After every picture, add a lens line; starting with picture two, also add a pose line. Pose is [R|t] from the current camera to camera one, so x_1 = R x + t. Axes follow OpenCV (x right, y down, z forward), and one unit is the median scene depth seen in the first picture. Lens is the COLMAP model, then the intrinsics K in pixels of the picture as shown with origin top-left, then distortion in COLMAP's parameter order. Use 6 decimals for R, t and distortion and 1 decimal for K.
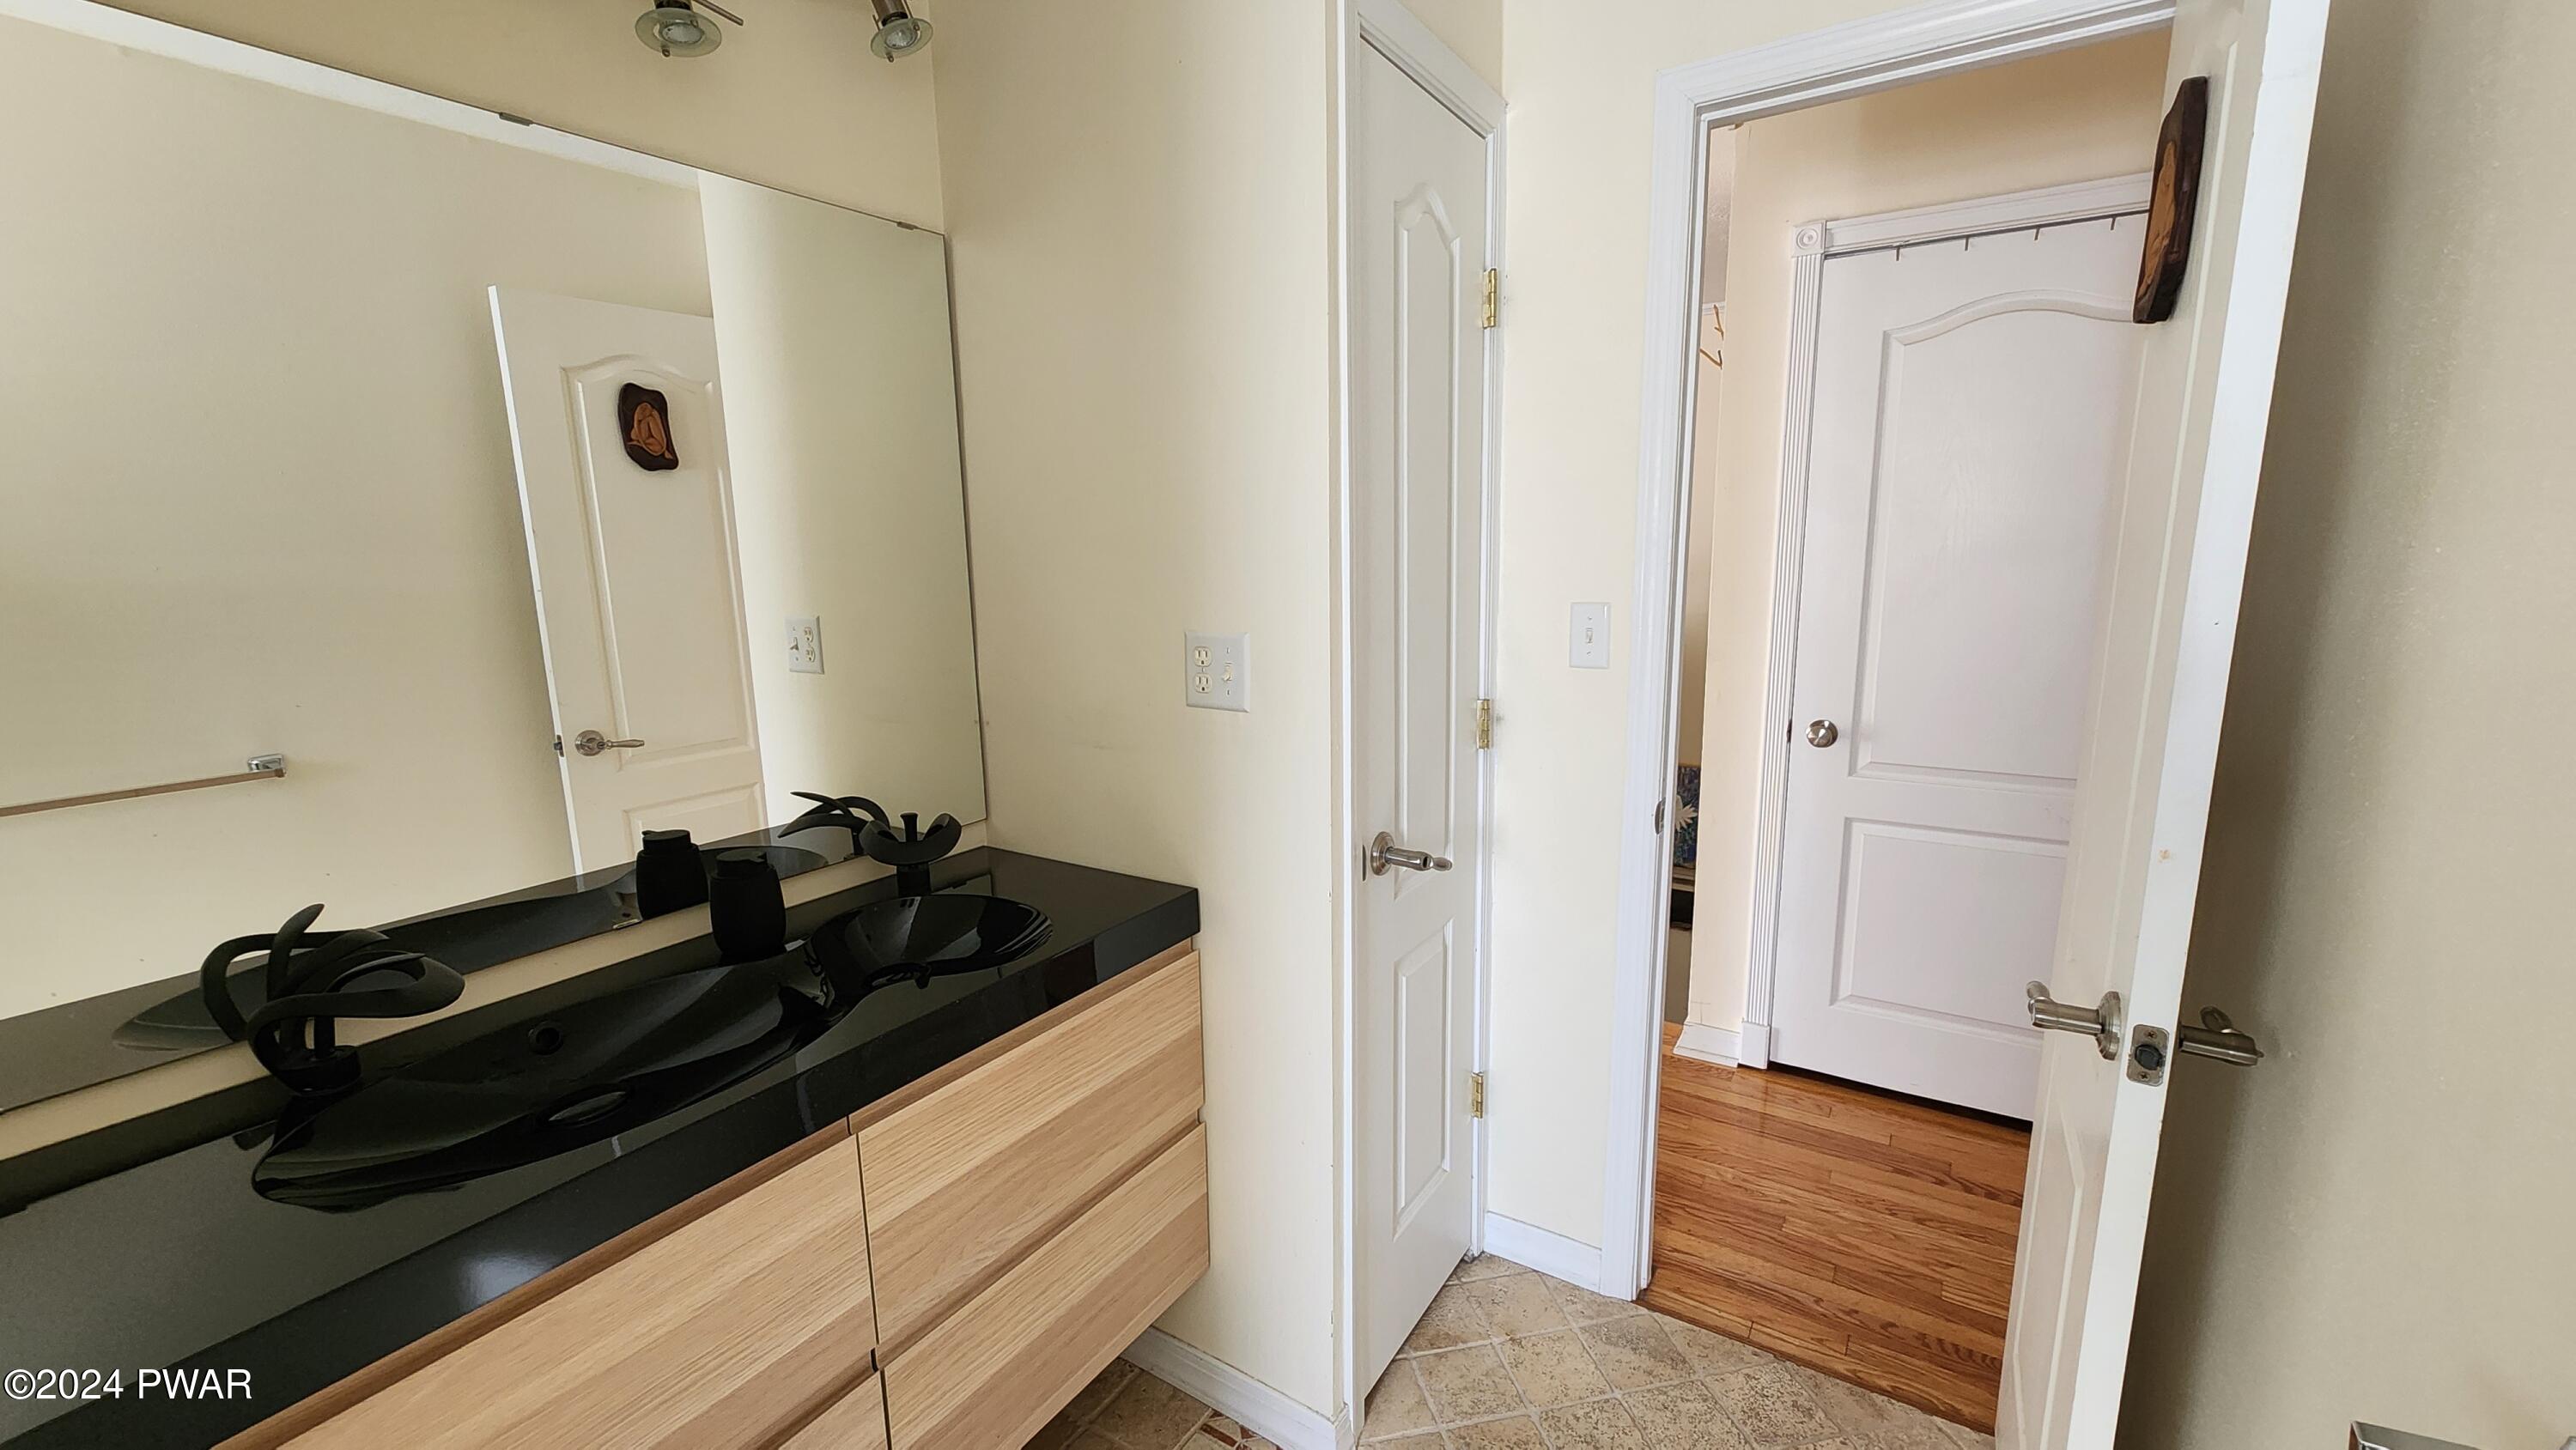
lens RADIAL K [[1058.2, 0, 1286.2], [0, 1058.2, 729.3], [0, 0, 1]] dist [0.000510, 0.001149]
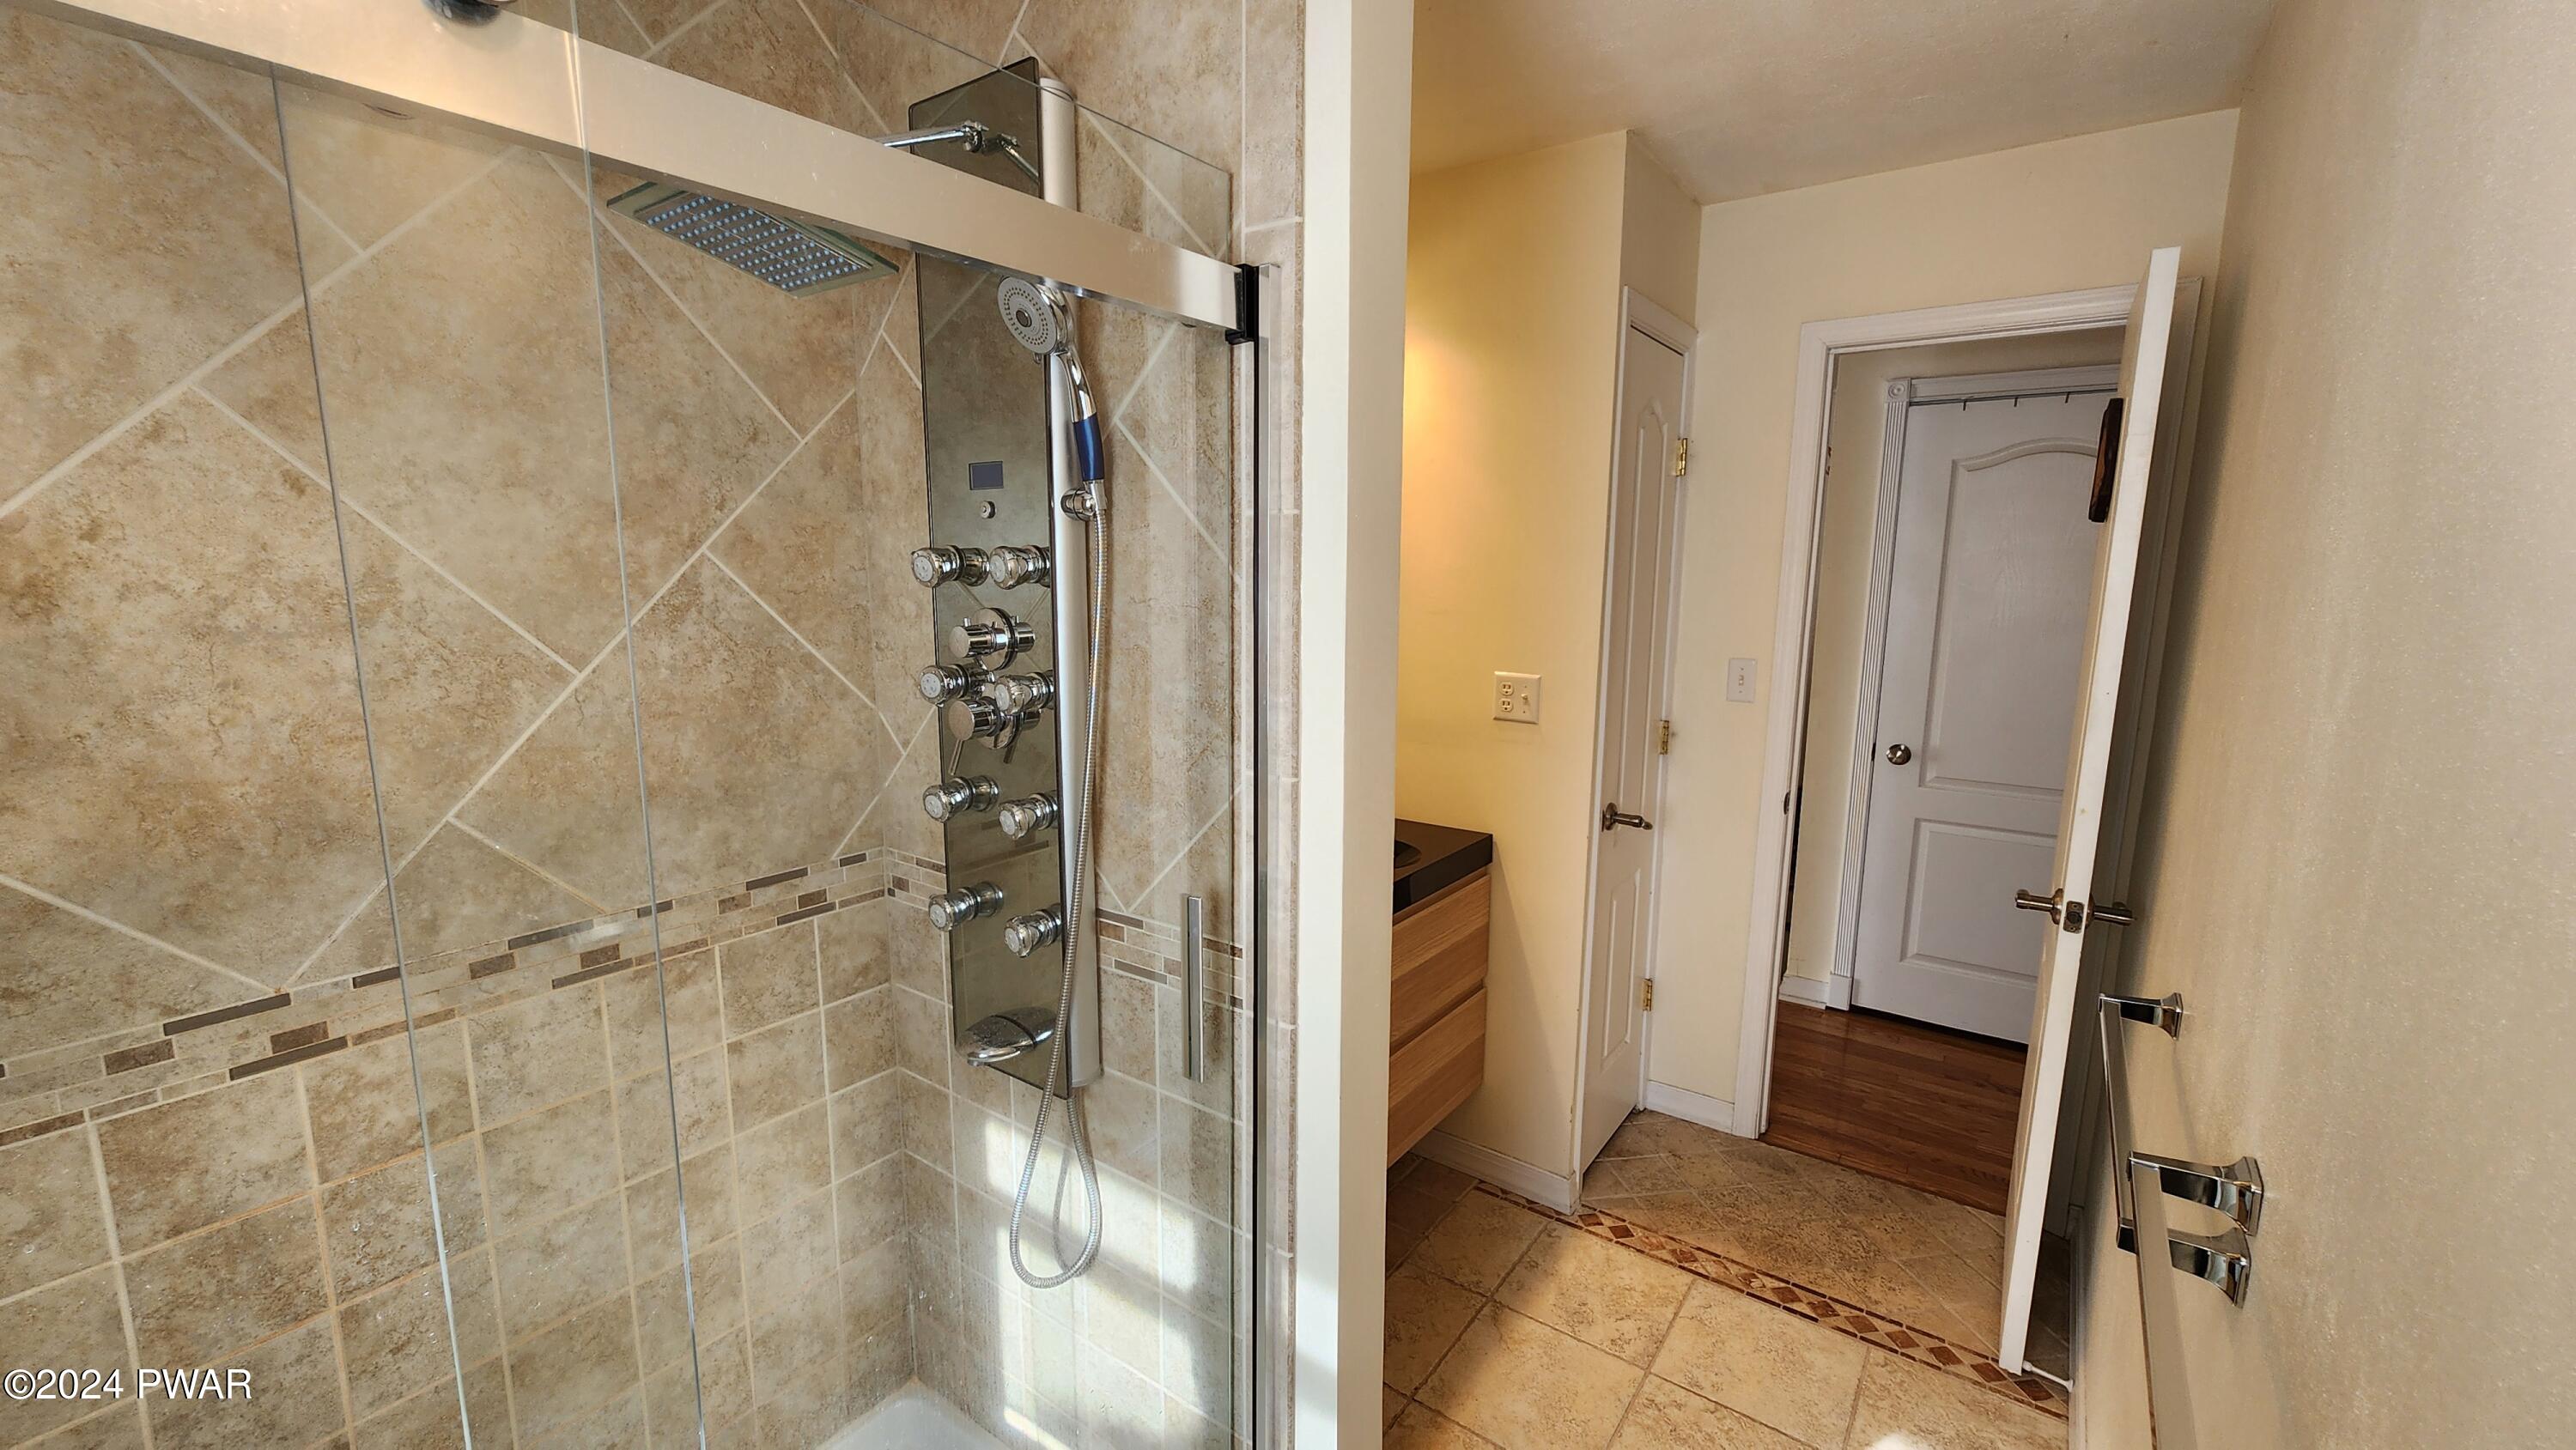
lens RADIAL K [[1058.2, 0, 1289.5], [0, 1058.2, 728.0], [0, 0, 1]] dist [0.000510, 0.001149]
pose [[0.998203, 0.031764, -0.050816, -0.254082], [-0.032498, 0.999378, -0.013687, 0.018725], [0.050350, 0.015314, 0.998614, -0.487882]]
